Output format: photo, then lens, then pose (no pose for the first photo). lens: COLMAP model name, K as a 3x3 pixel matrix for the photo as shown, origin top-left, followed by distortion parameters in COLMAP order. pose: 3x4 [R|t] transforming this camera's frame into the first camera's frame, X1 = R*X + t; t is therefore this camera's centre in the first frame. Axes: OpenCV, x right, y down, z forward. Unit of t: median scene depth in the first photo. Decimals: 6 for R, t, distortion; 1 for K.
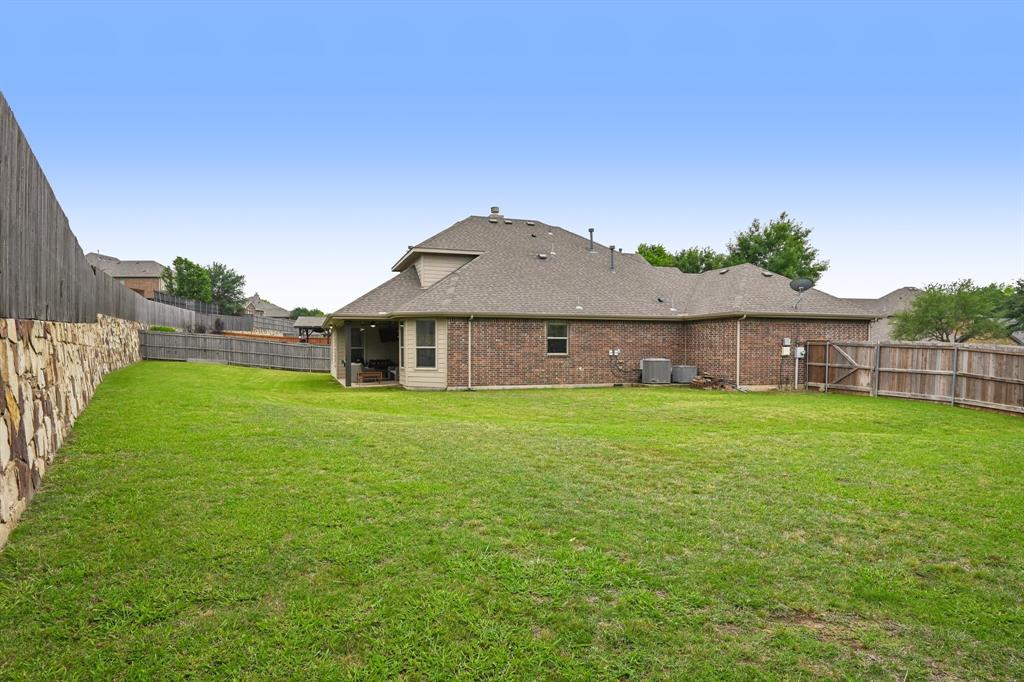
lens RADIAL K [[663.8, 0, 514.6], [0, 663.8, 343.8], [0, 0, 1]] dist [0.000216, -0.000193]
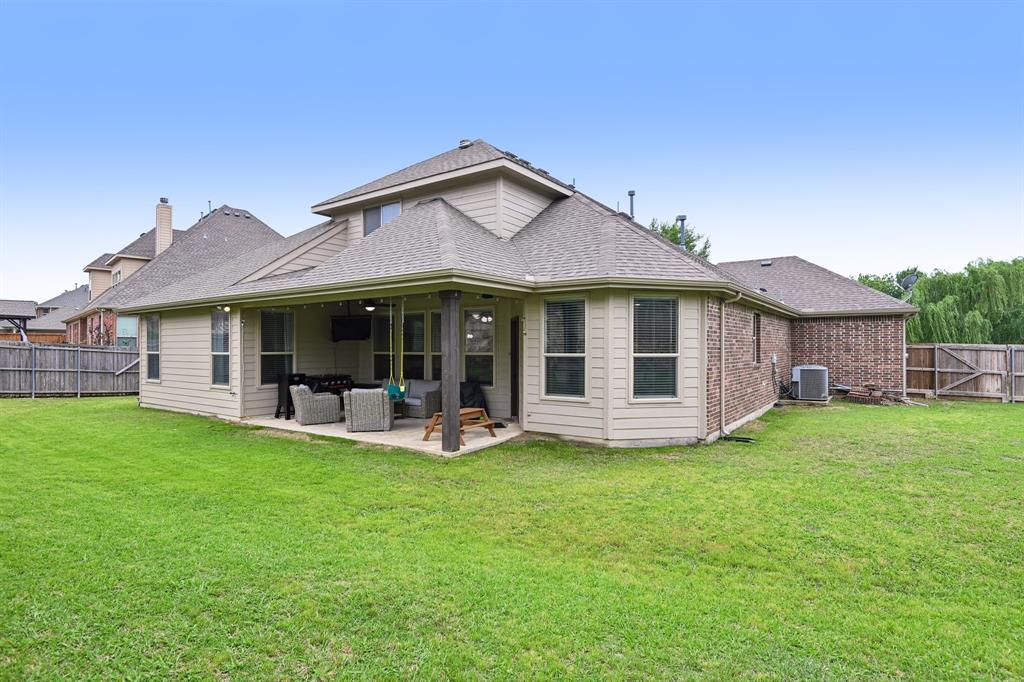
lens RADIAL K [[534.8, 0, 514.8], [0, 534.8, 345.2], [0, 0, 1]] dist [-0.006885, -0.004520]
pose [[0.793465, 0.001376, 0.608614, -0.451994], [-0.004762, 0.999981, 0.003947, -0.002813], [-0.608597, -0.006030, 0.793457, 0.769575]]
